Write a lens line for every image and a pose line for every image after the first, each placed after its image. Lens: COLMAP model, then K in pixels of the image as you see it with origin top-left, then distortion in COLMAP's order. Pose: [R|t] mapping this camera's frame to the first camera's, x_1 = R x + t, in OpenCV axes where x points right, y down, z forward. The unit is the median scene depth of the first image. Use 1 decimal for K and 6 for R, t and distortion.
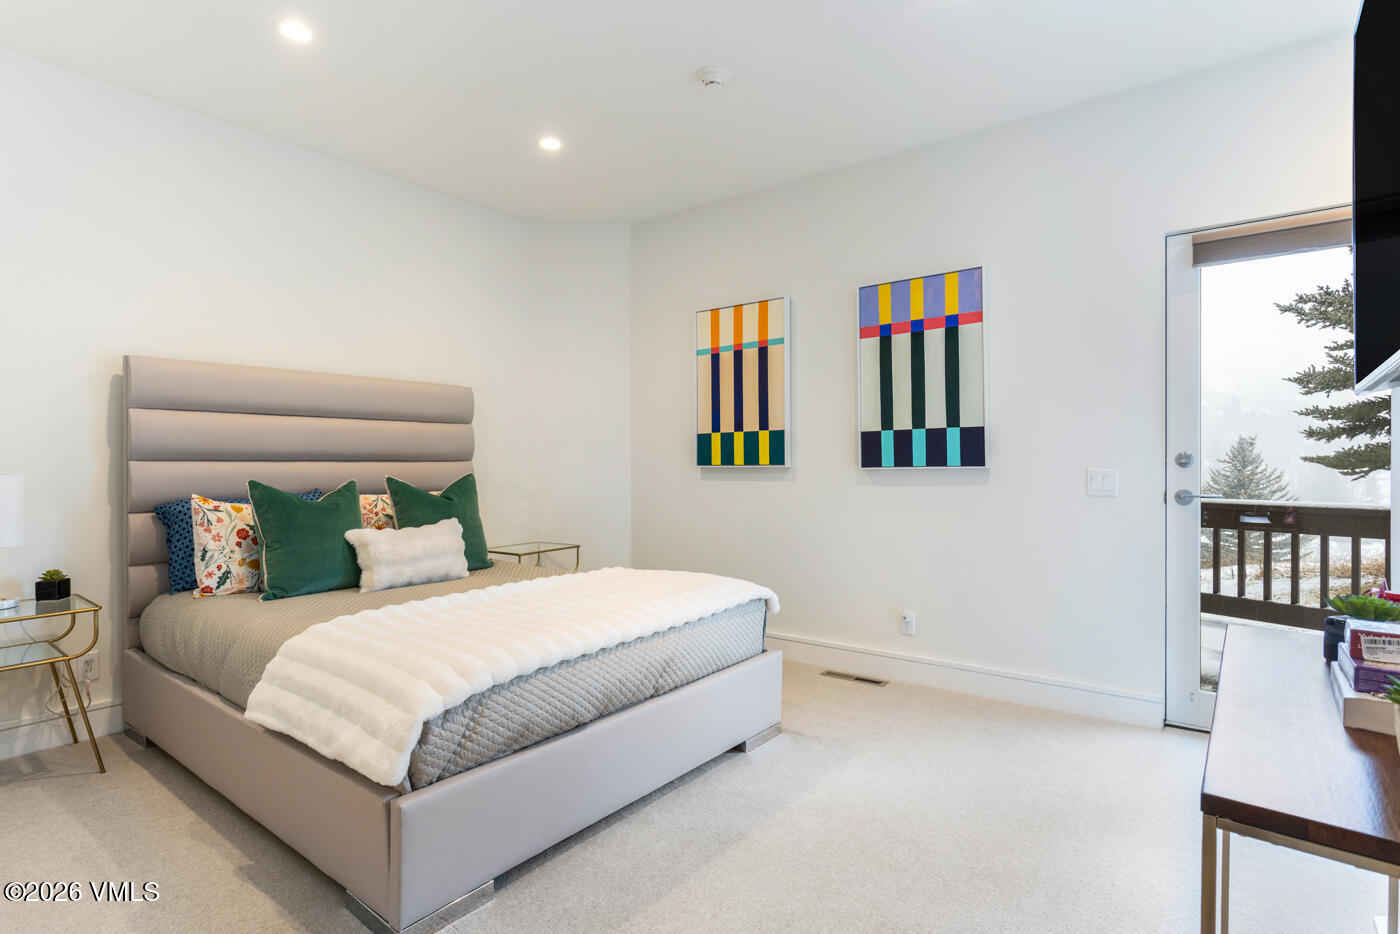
lens RADIAL K [[722.9, 0, 692.8], [0, 722.9, 460.7], [0, 0, 1]] dist [-0.032139, 0.027044]
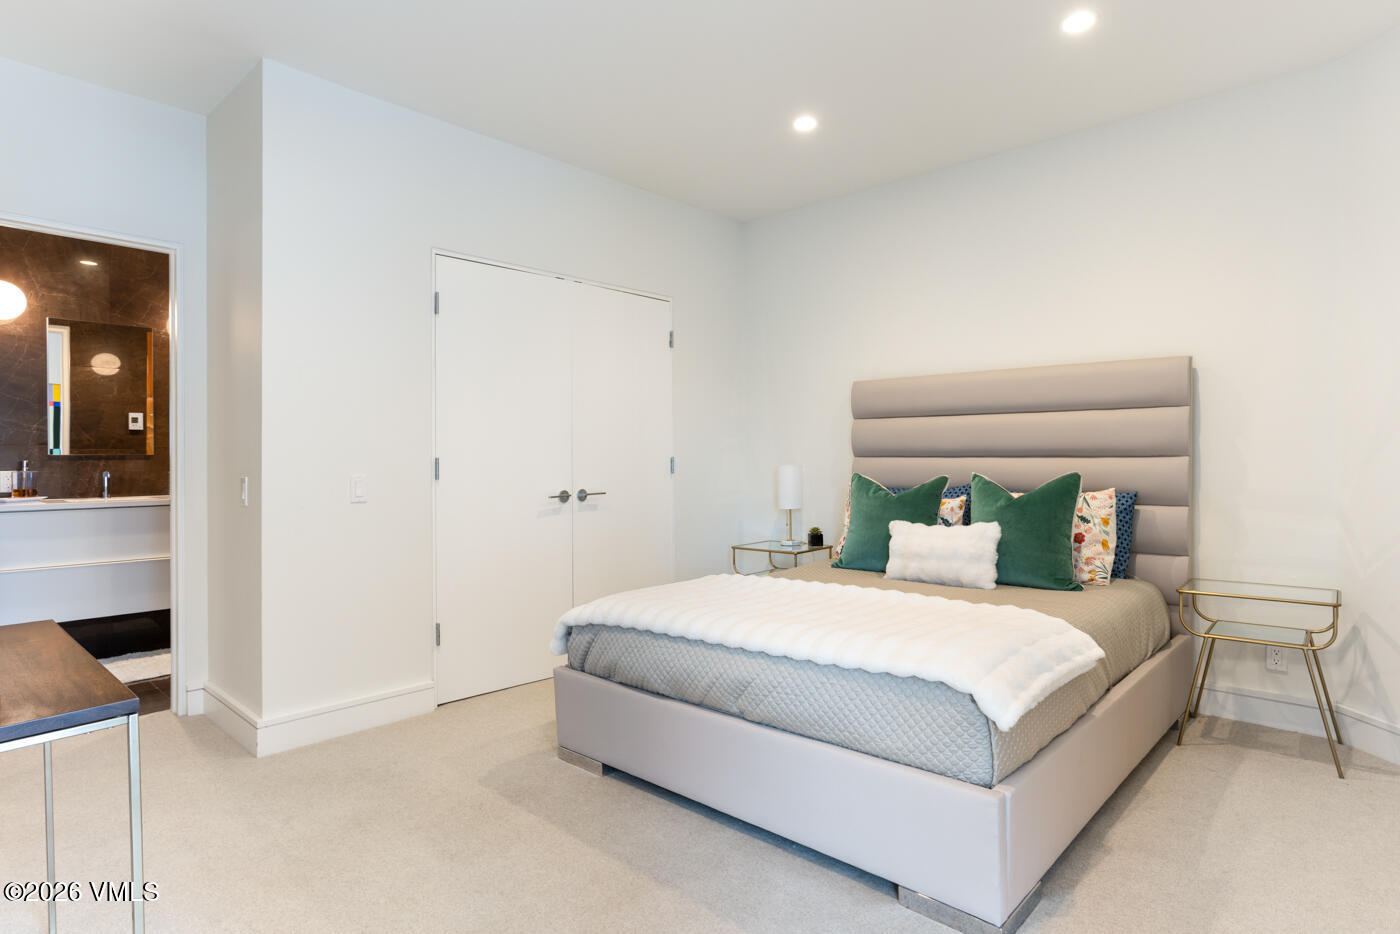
lens RADIAL K [[722.9, 0, 692.8], [0, 722.9, 460.7], [0, 0, 1]] dist [-0.032139, 0.027044]
pose [[-0.089189, 0.008083, -0.995982, 0.674258], [0.012138, 0.999902, 0.007028, -0.010311], [0.995941, -0.011462, -0.089279, 0.787622]]
